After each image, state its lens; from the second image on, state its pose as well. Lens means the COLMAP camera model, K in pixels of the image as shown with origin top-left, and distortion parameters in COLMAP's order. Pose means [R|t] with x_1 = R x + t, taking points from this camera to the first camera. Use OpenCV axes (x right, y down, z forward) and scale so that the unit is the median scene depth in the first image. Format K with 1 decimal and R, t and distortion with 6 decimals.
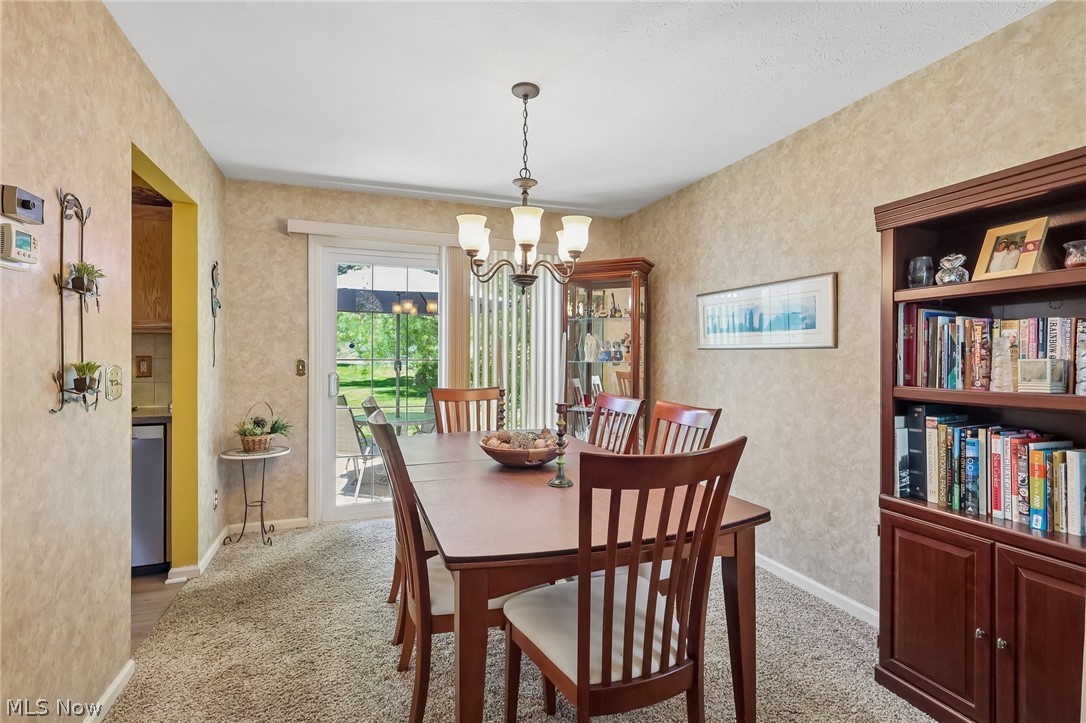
lens RADIAL K [[504.0, 0, 544.3], [0, 504.0, 353.4], [0, 0, 1]] dist [-0.004139, 0.001306]
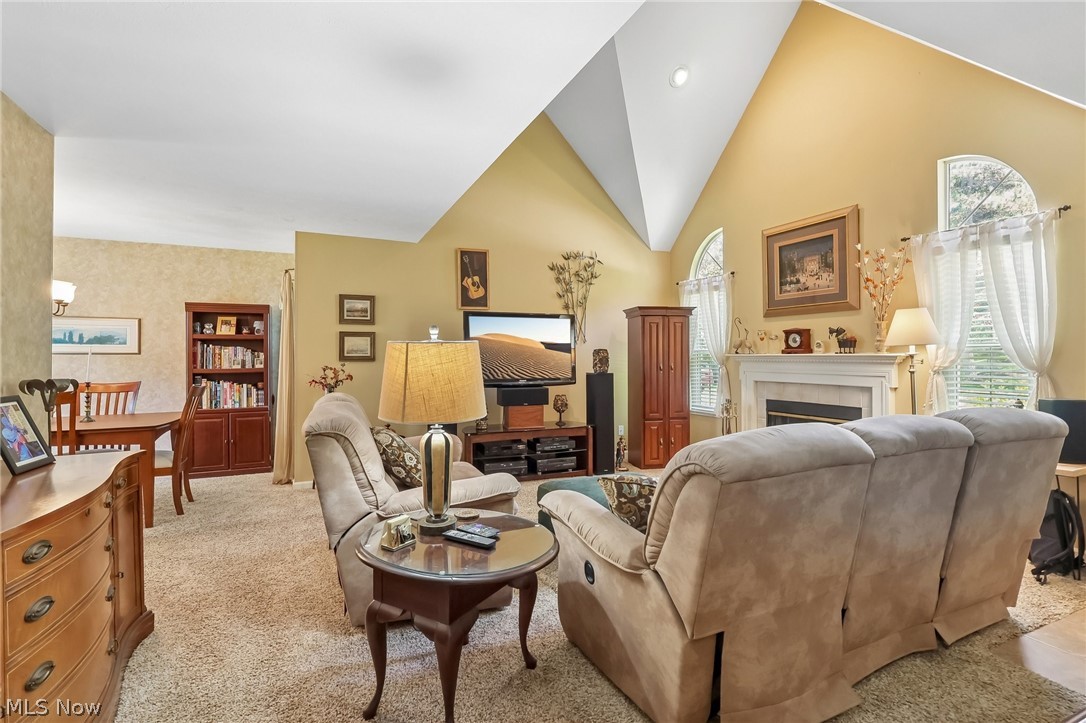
lens RADIAL K [[504.0, 0, 546.5], [0, 504.0, 356.3], [0, 0, 1]] dist [-0.004139, 0.001306]
pose [[-0.057172, -0.003297, 0.998359, -2.163319], [-0.003083, 0.999990, 0.003126, -0.019689], [-0.998360, -0.002899, -0.057182, -0.777878]]
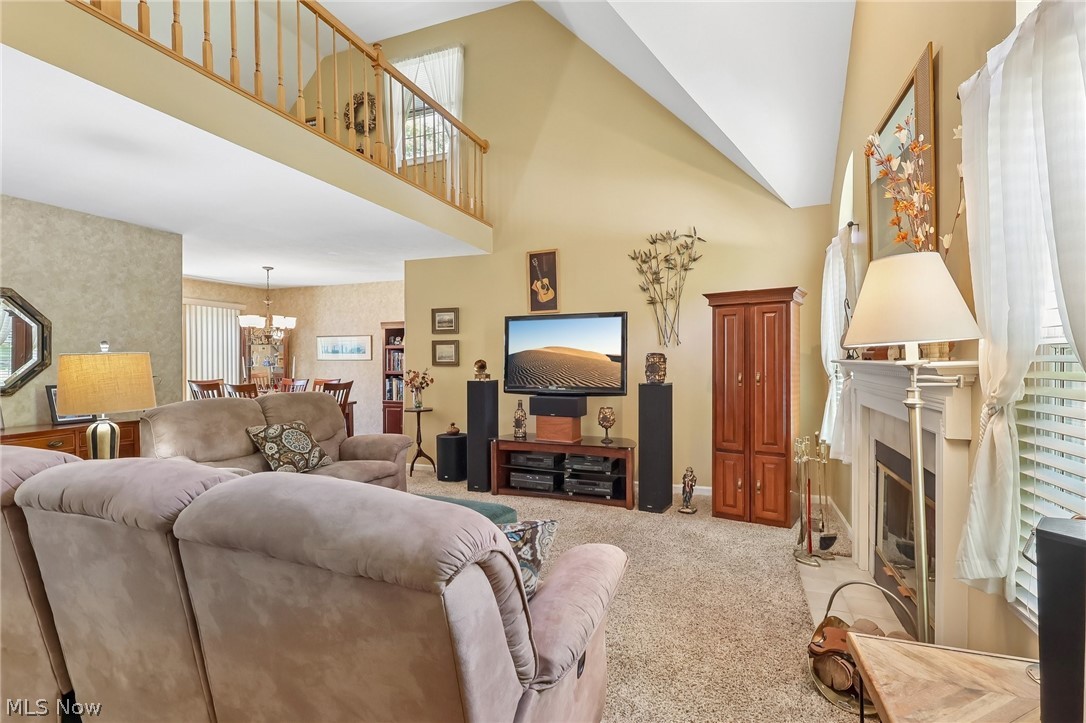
lens RADIAL K [[504.0, 0, 544.1], [0, 504.0, 366.3], [0, 0, 1]] dist [-0.004139, 0.001306]
pose [[0.663106, -0.015243, 0.748370, -1.339233], [0.002332, 0.999830, 0.018299, -0.035055], [-0.748521, -0.010389, 0.663029, -2.387012]]
